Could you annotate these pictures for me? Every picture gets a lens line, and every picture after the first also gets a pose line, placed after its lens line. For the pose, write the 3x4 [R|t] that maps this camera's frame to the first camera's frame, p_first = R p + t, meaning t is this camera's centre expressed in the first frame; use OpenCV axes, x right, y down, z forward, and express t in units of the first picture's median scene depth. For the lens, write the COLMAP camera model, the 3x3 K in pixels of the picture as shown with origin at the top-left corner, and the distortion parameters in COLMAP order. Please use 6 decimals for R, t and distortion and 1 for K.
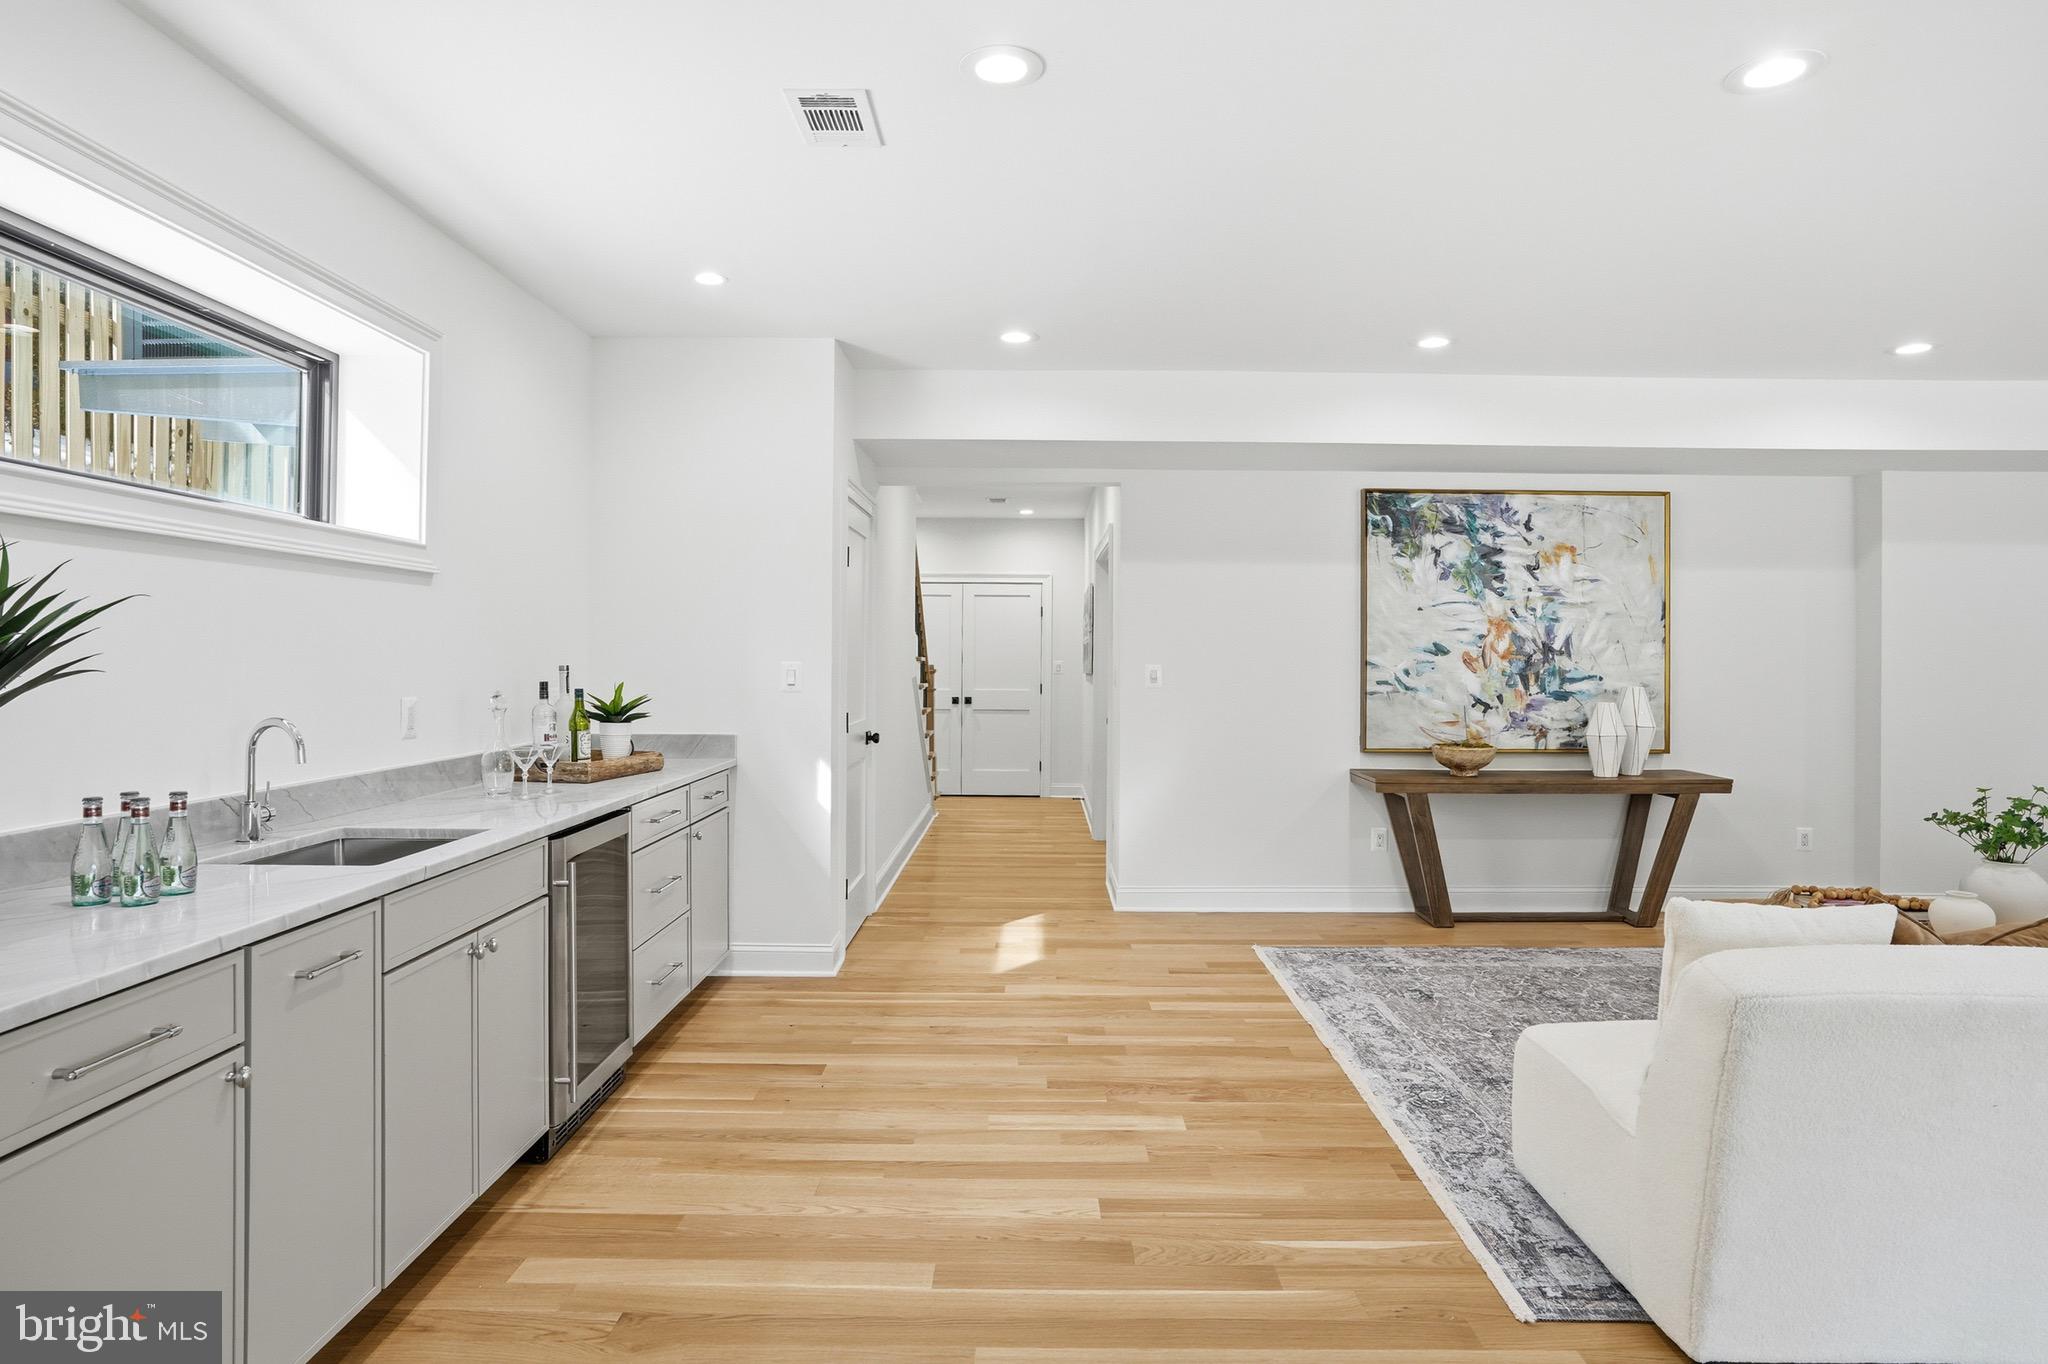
lens RADIAL K [[1143.7, 0, 1028.7], [0, 1143.7, 649.8], [0, 0, 1]] dist [-0.021867, 0.000019]
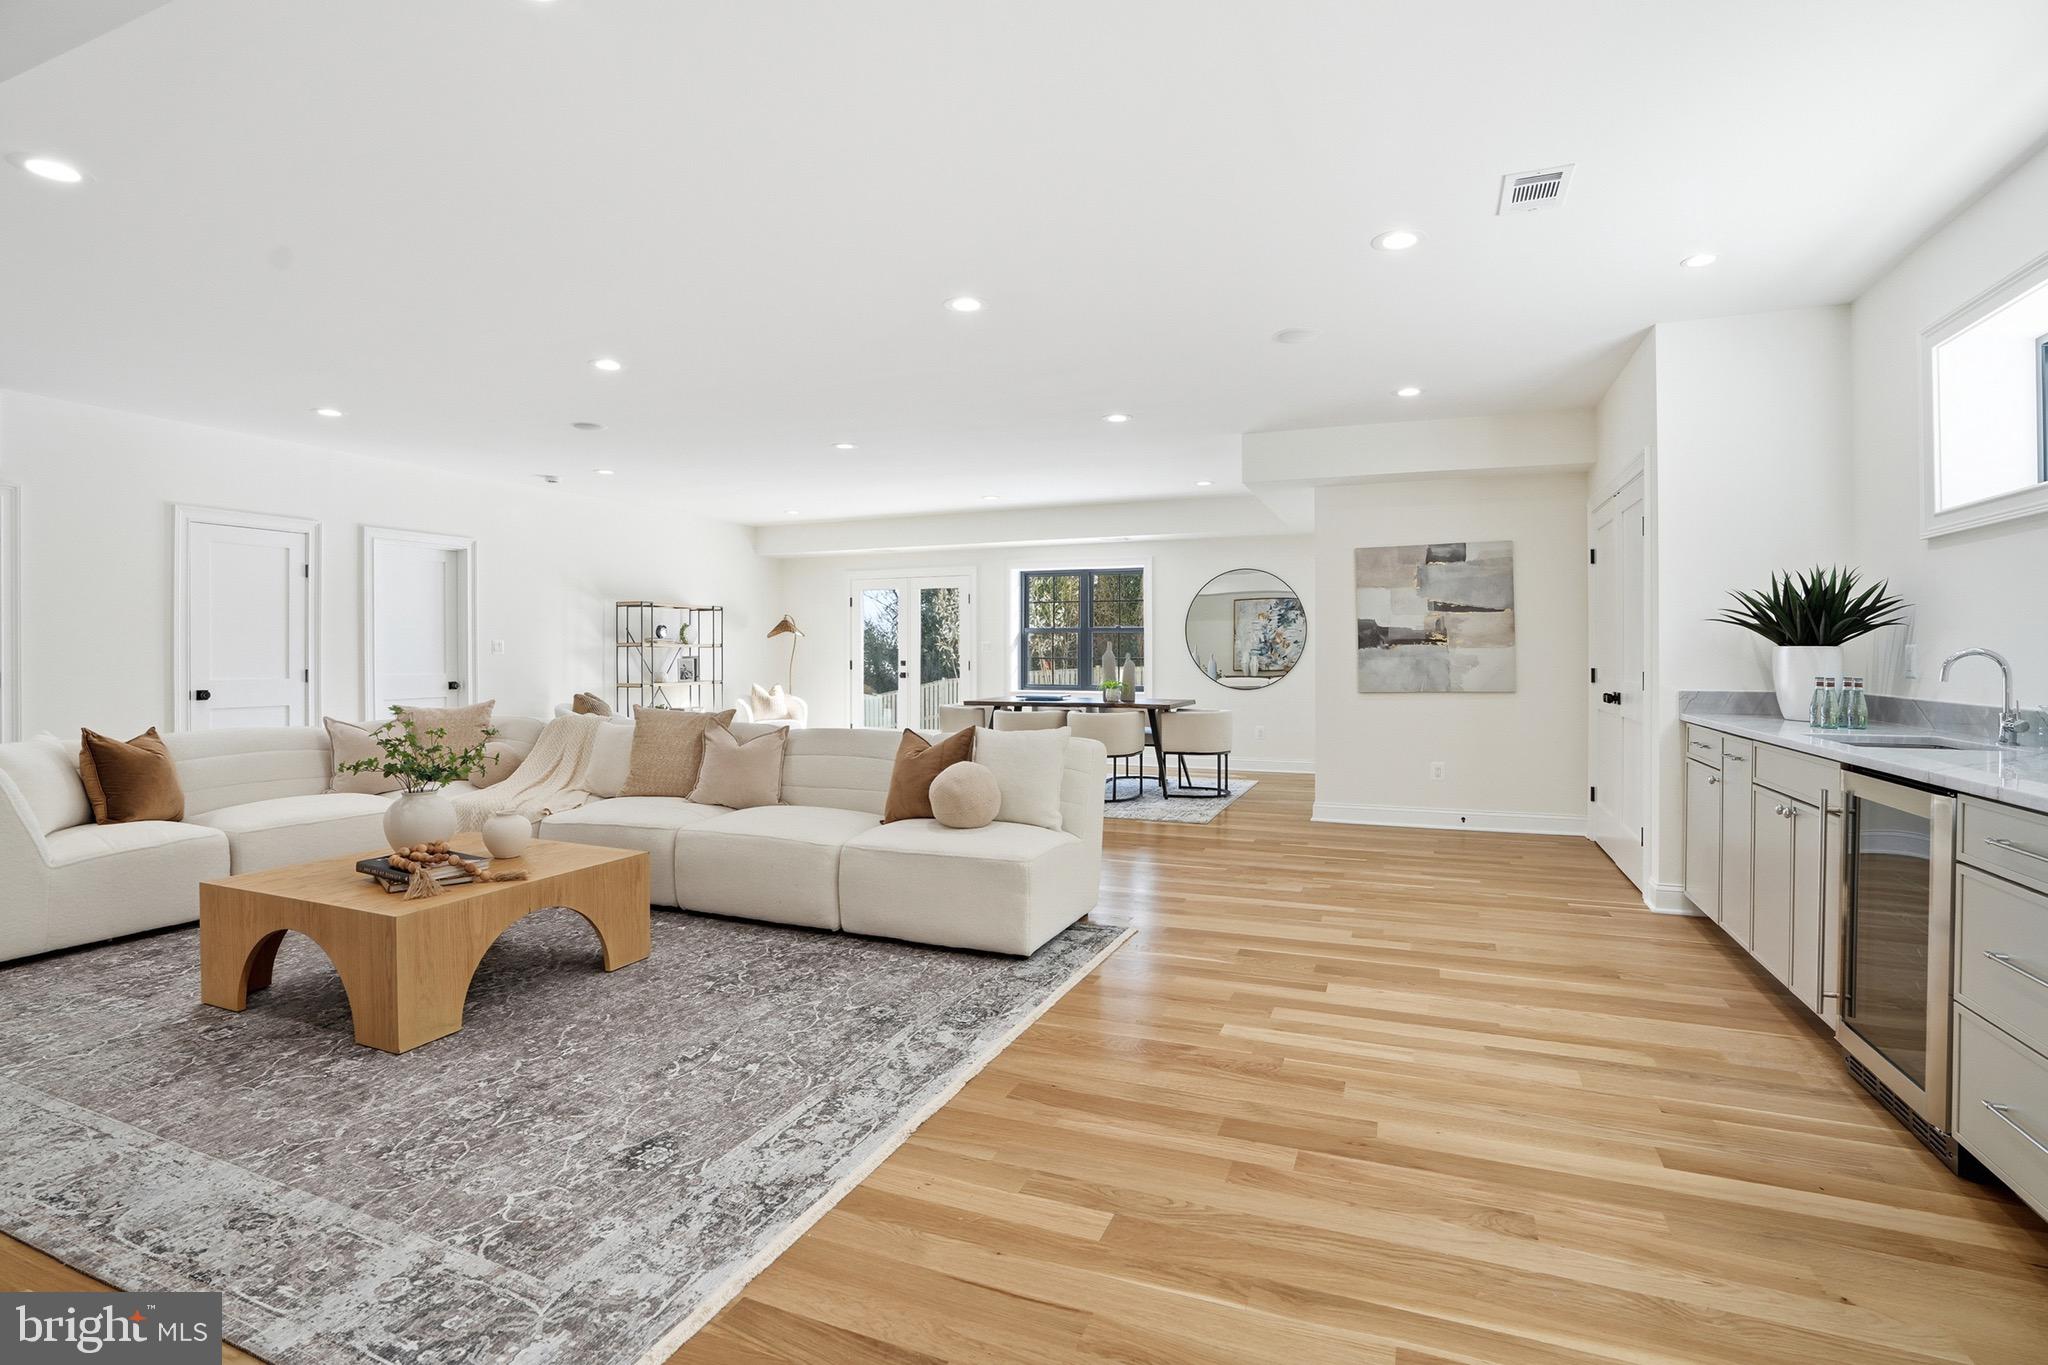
lens RADIAL K [[963.4, 0, 1025.7], [0, 963.4, 668.7], [0, 0, 1]] dist [-0.069870, 0.027687]
pose [[-0.925855, -0.011430, 0.377706, -0.017686], [-0.007243, 0.999896, 0.012503, 0.037345], [-0.377809, 0.008840, -0.925841, 1.163125]]
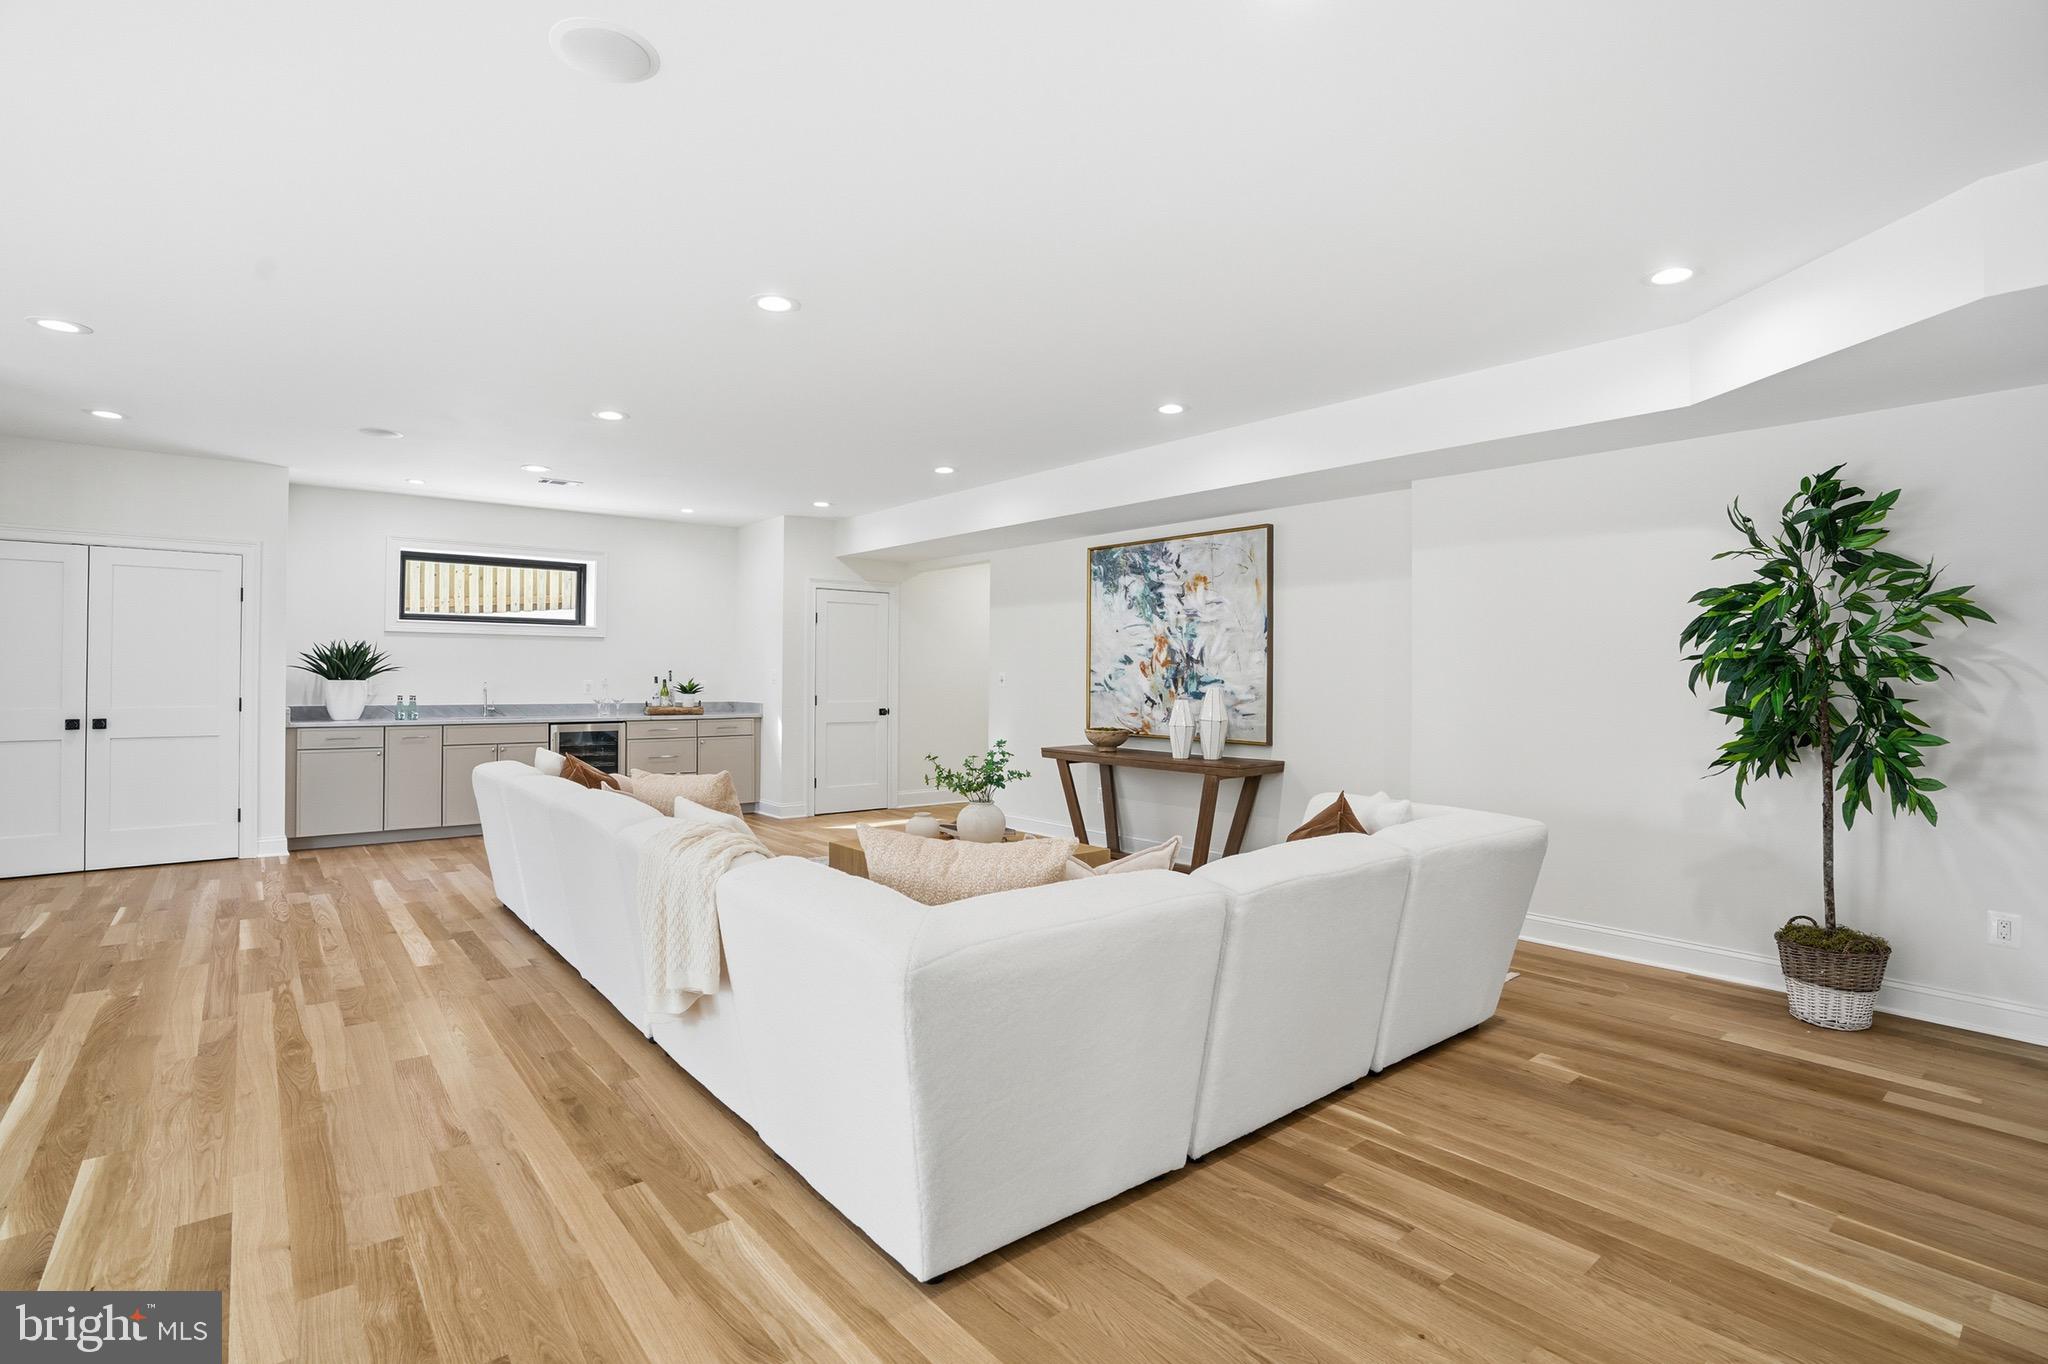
lens RADIAL K [[963.4, 0, 1025.7], [0, 963.4, 668.2], [0, 0, 1]] dist [-0.069870, 0.027687]
pose [[0.639380, -0.007632, -0.768853, 1.314429], [0.001769, 0.999963, -0.008455, 0.021229], [0.768889, 0.004046, 0.639370, 0.193103]]
